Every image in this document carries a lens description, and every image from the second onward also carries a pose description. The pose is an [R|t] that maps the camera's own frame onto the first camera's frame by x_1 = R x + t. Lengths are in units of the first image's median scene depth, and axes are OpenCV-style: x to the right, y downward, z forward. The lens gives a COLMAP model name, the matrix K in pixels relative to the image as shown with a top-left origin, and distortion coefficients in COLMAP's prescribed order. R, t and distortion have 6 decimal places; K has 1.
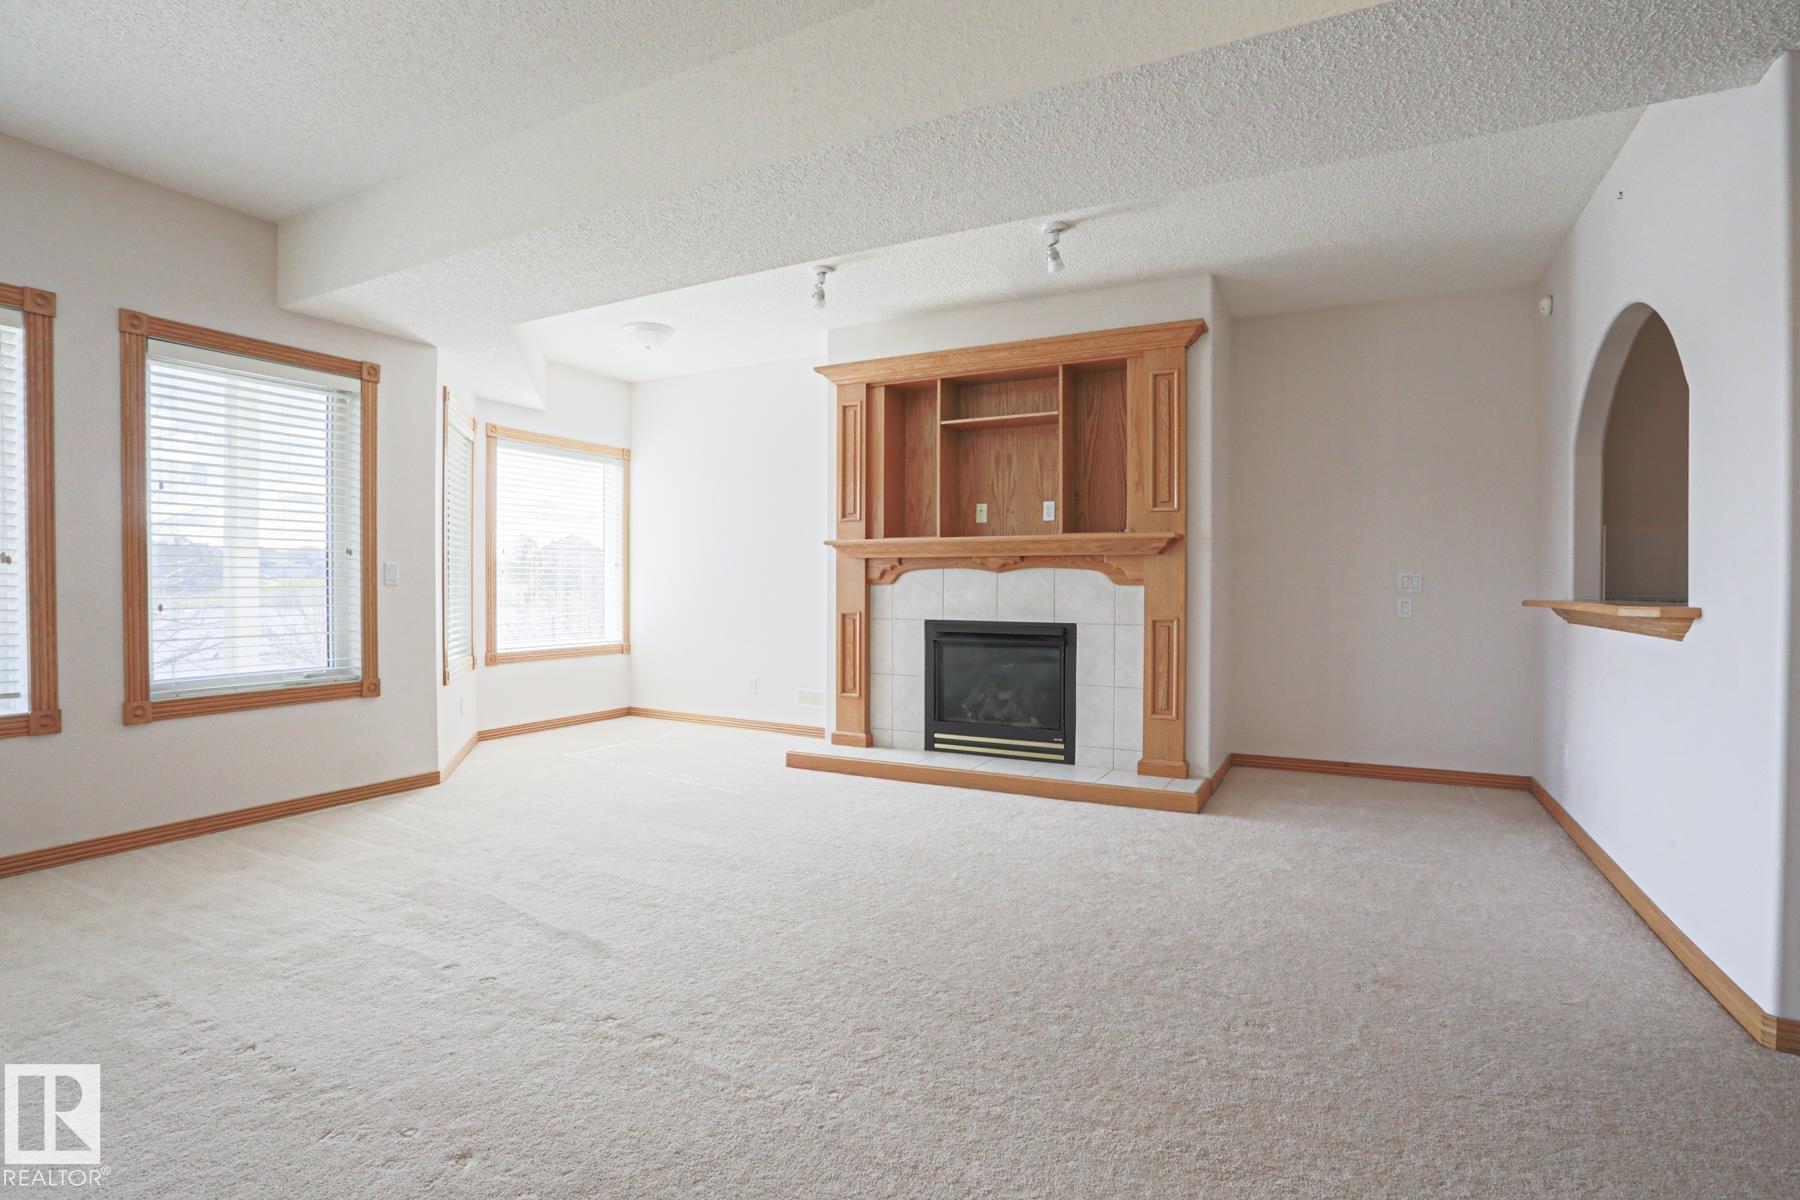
lens RADIAL K [[874.1, 0, 896.8], [0, 874.1, 597.4], [0, 0, 1]] dist [-0.066821, 0.030787]
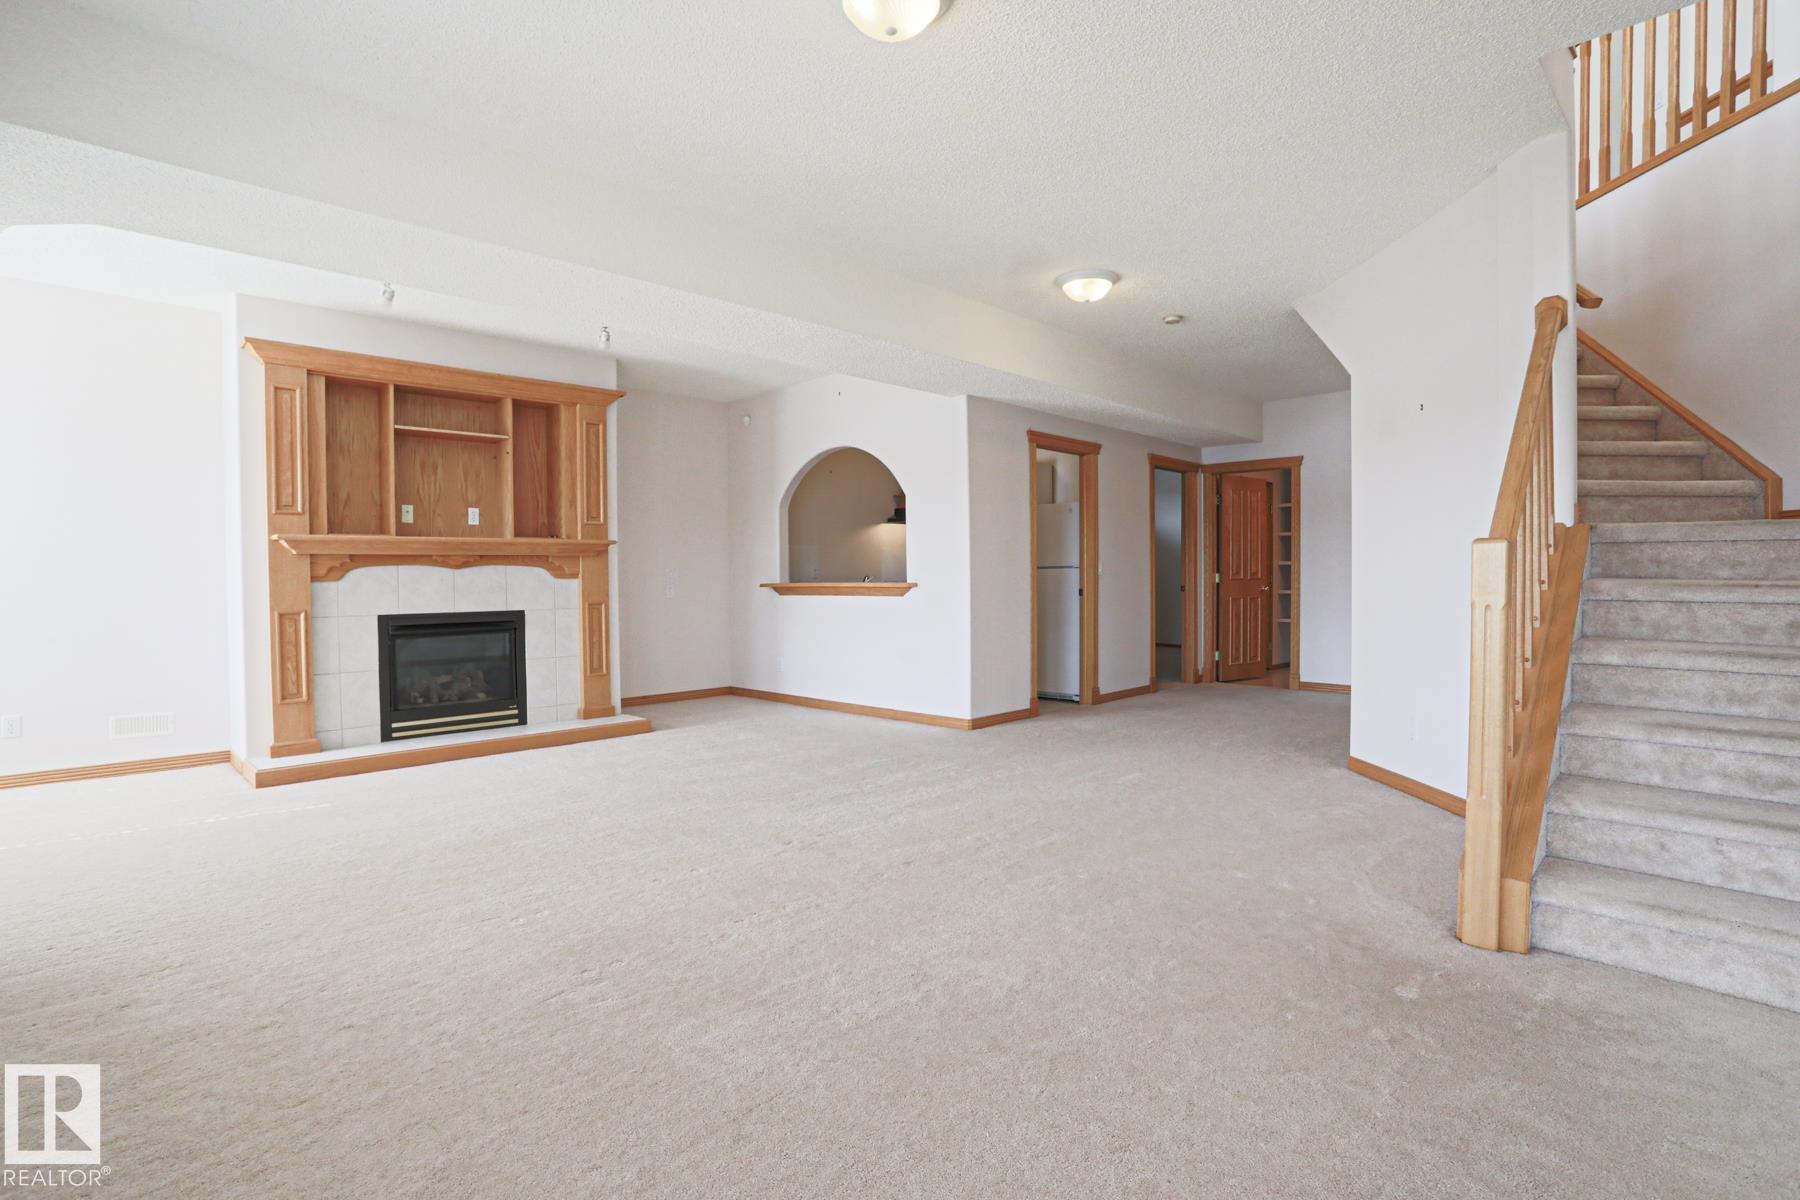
lens RADIAL K [[874.1, 0, 896.8], [0, 874.1, 597.4], [0, 0, 1]] dist [-0.066821, 0.030787]
pose [[0.314128, -0.030897, 0.948878, -0.740242], [0.025494, 0.999384, 0.024102, -0.004144], [-0.949038, 0.016620, 0.314722, 0.104349]]
